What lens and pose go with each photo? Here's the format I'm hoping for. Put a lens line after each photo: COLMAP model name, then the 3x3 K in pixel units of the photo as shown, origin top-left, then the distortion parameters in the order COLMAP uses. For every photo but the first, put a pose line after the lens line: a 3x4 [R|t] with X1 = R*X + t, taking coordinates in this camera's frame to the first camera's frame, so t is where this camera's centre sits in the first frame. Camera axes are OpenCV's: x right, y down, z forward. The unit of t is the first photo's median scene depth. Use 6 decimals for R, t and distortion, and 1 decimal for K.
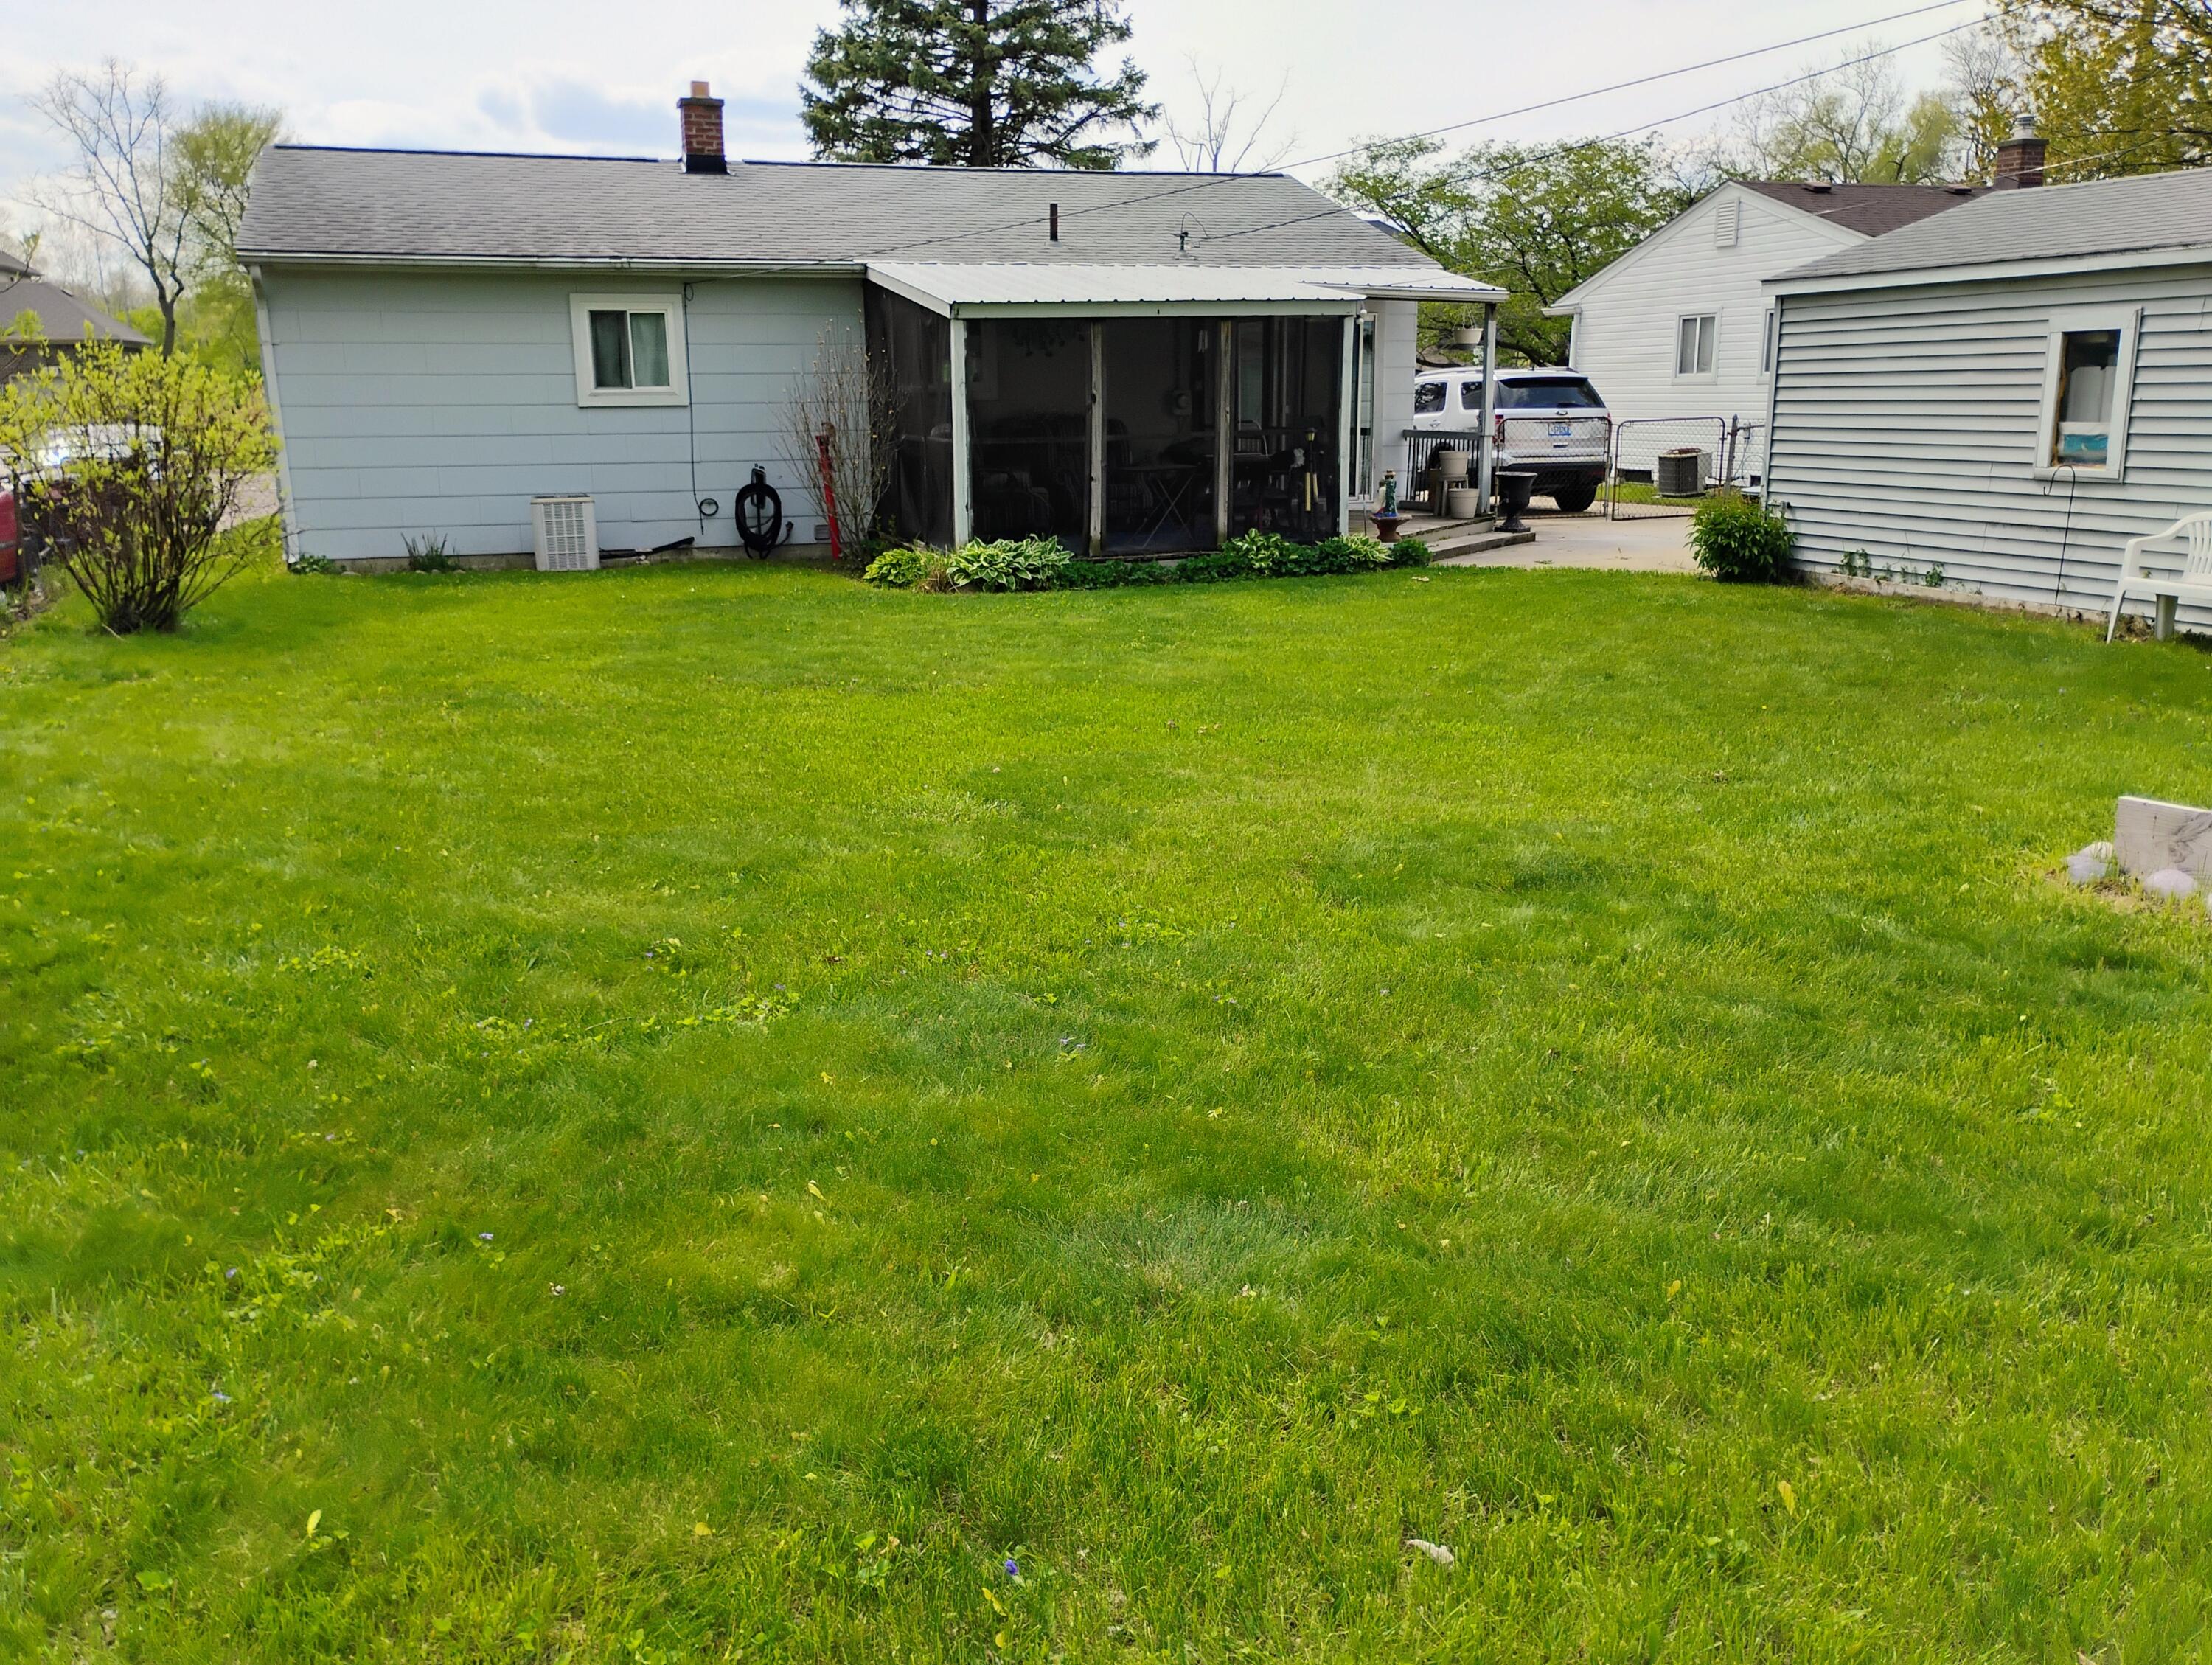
lens RADIAL K [[1849.1, 0, 1105.1], [0, 1849.1, 822.5], [0, 0, 1]] dist [0.069244, -0.082803]
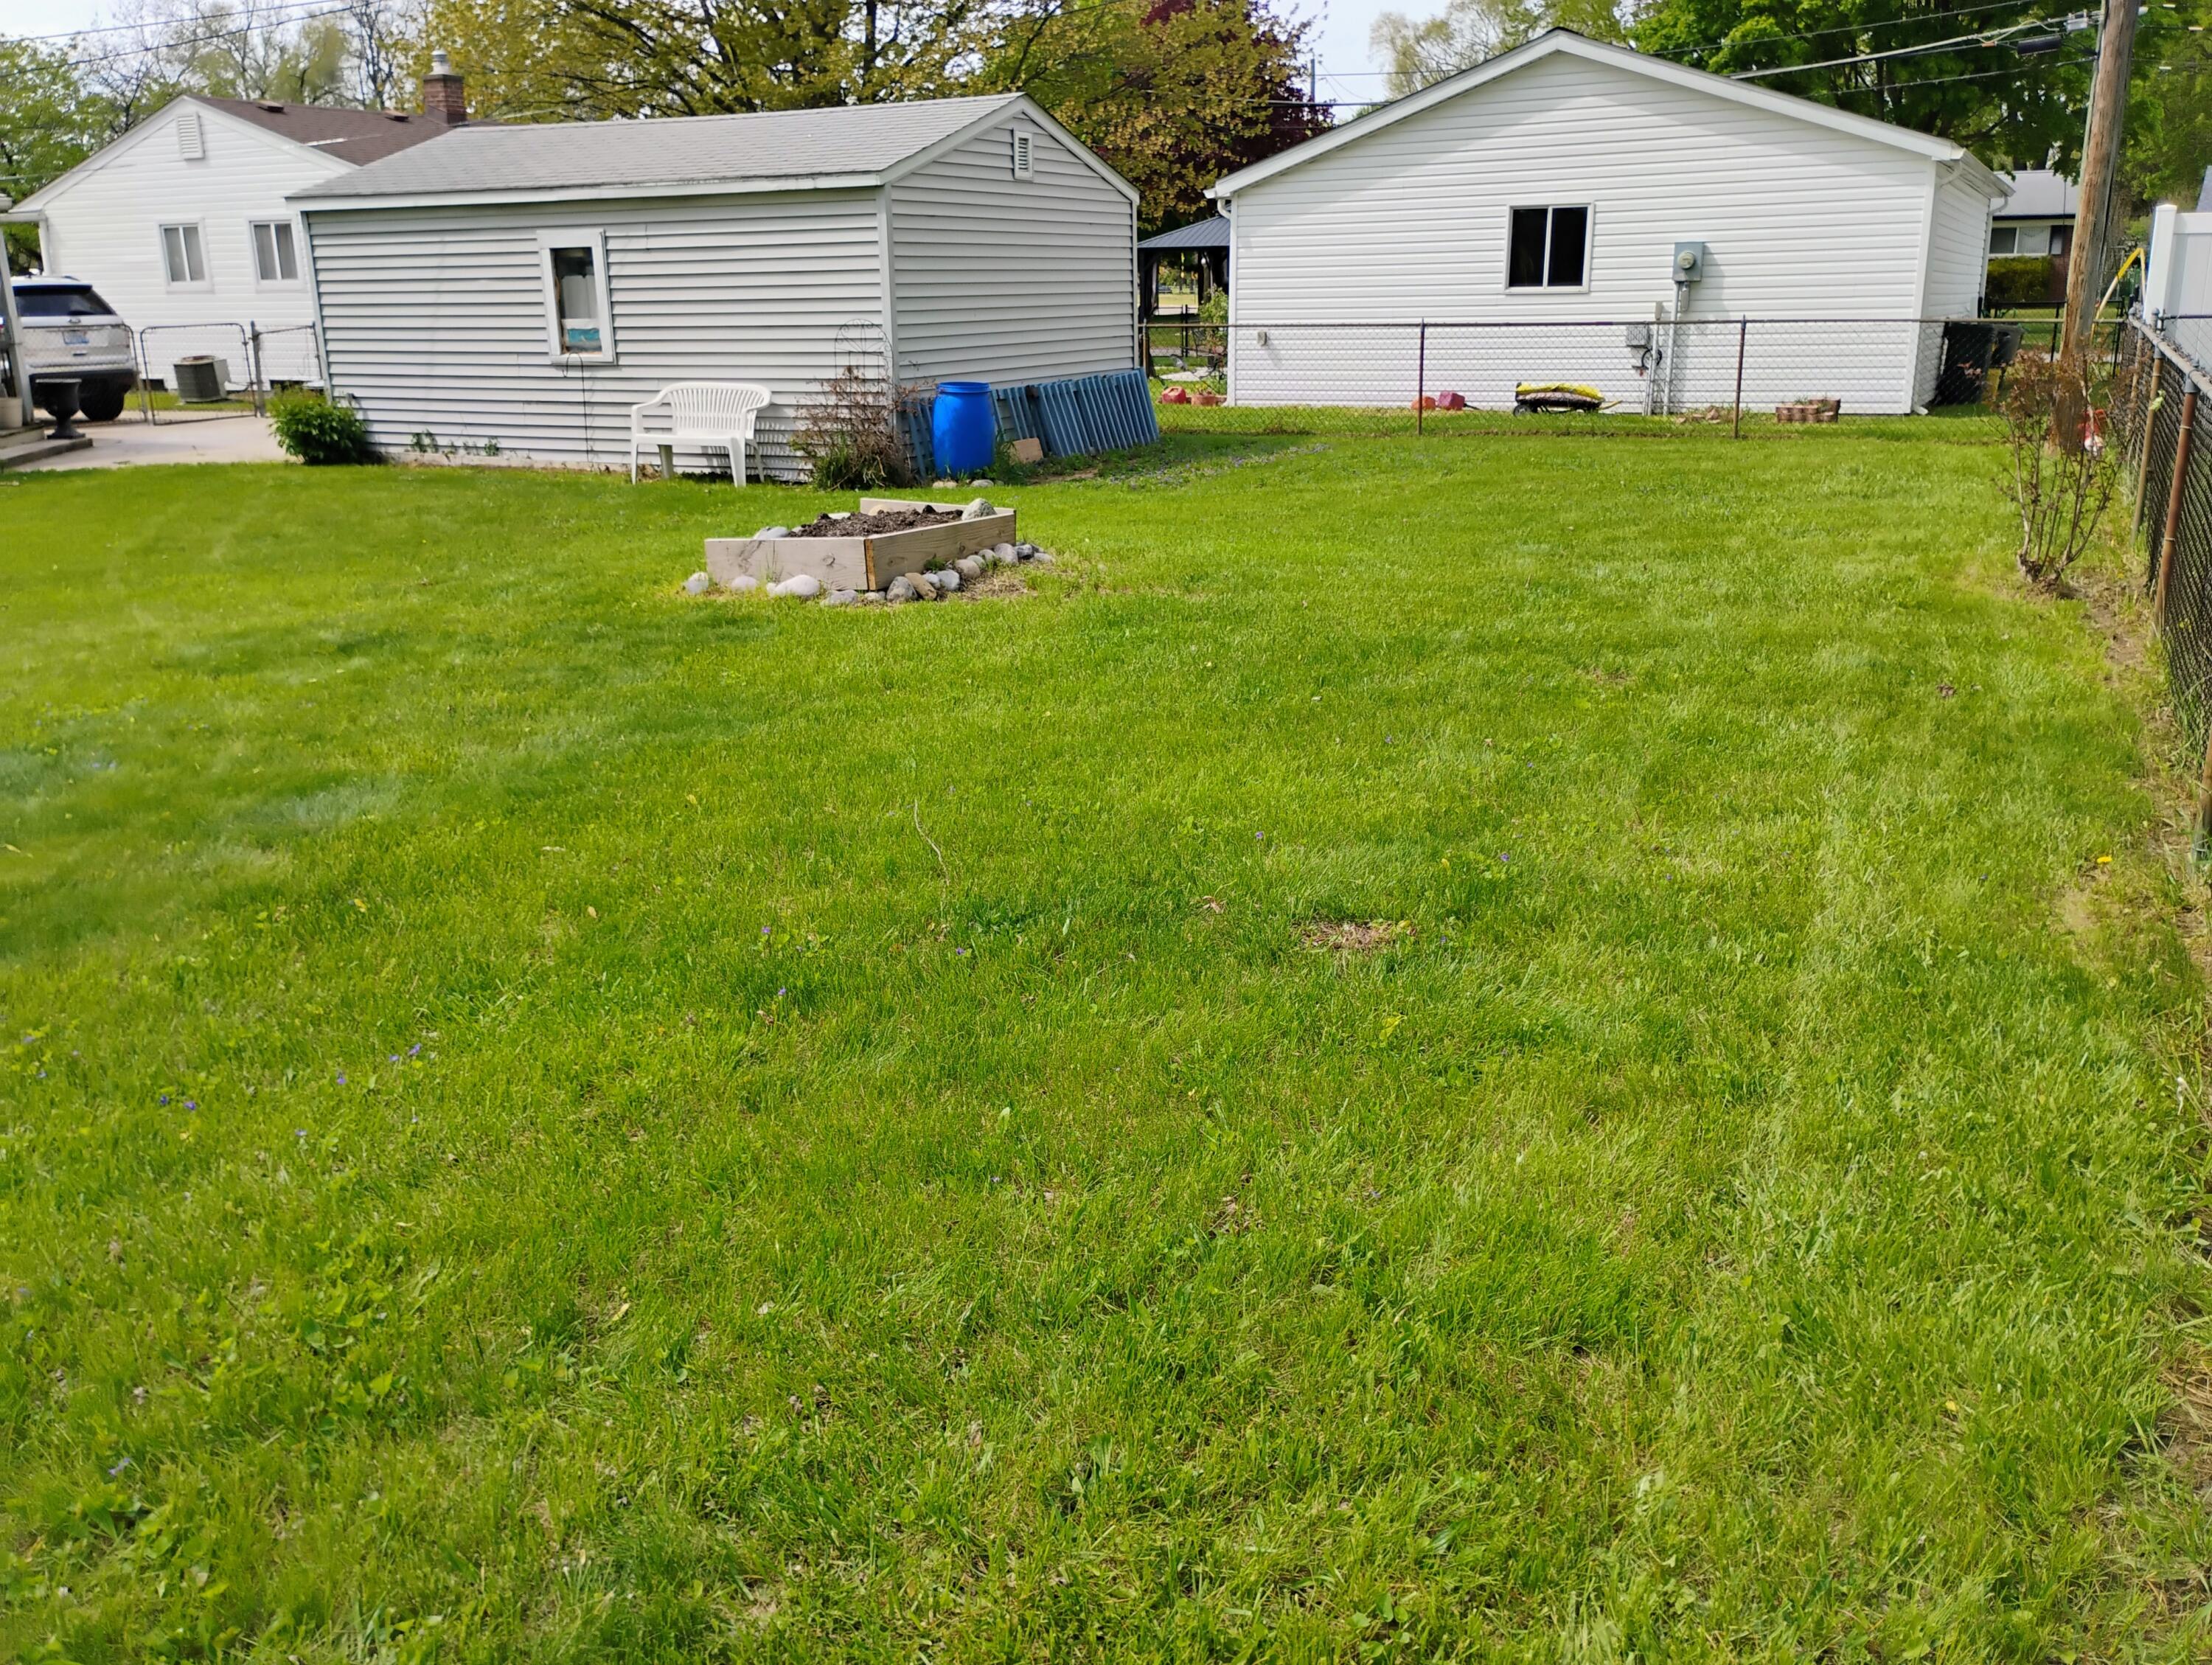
lens RADIAL K [[1849.1, 0, 1109.2], [0, 1849.1, 831.8], [0, 0, 1]] dist [0.069244, -0.082803]
pose [[0.714014, -0.203097, 0.670027, -0.142425], [0.171024, 0.978605, 0.114380, 0.045706], [-0.678922, 0.032922, 0.733472, -0.173806]]
